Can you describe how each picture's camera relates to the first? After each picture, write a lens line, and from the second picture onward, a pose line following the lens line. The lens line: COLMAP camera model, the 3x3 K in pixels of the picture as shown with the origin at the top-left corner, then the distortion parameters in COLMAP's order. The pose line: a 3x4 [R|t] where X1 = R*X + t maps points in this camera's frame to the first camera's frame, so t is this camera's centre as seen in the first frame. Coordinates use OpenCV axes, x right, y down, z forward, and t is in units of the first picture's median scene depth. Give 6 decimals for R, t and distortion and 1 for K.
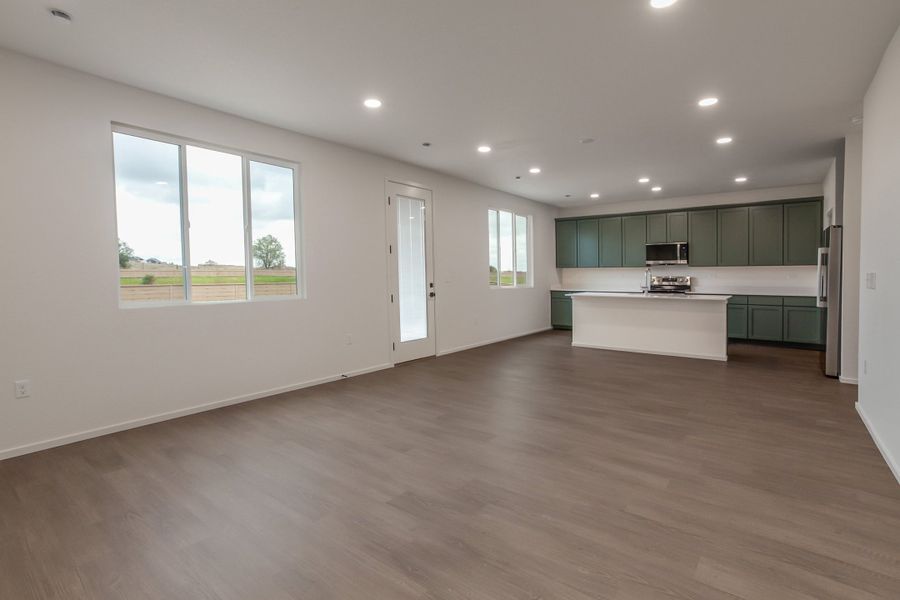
lens RADIAL K [[455.8, 0, 434.3], [0, 455.8, 310.5], [0, 0, 1]] dist [-0.017787, 0.003143]
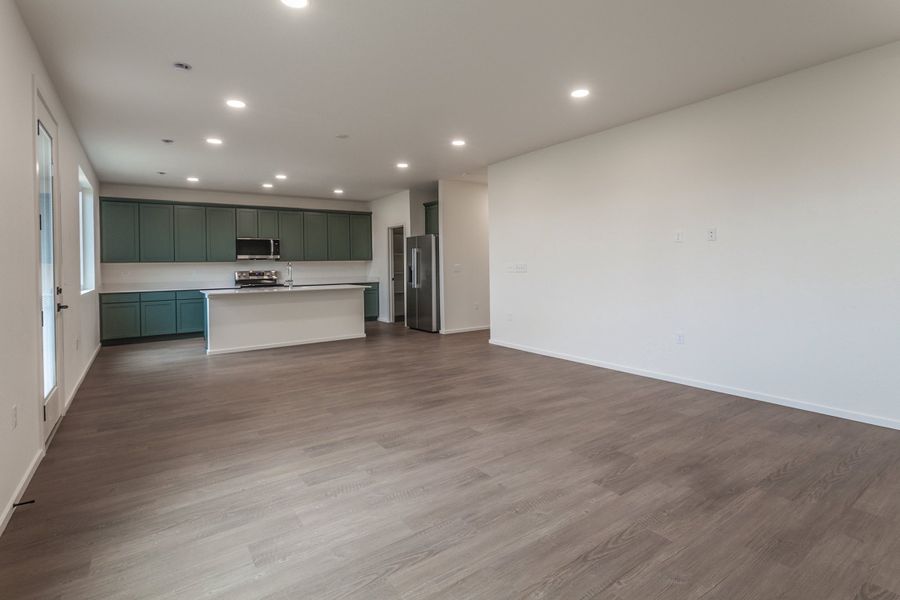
lens RADIAL K [[438.9, 0, 463.1], [0, 438.9, 268.6], [0, 0, 1]] dist [0.009632, 0.002692]
pose [[0.248375, -0.007311, 0.968636, -0.392458], [0.093211, 0.995512, -0.016387, -0.025384], [-0.964169, 0.094357, 0.247942, 0.375721]]
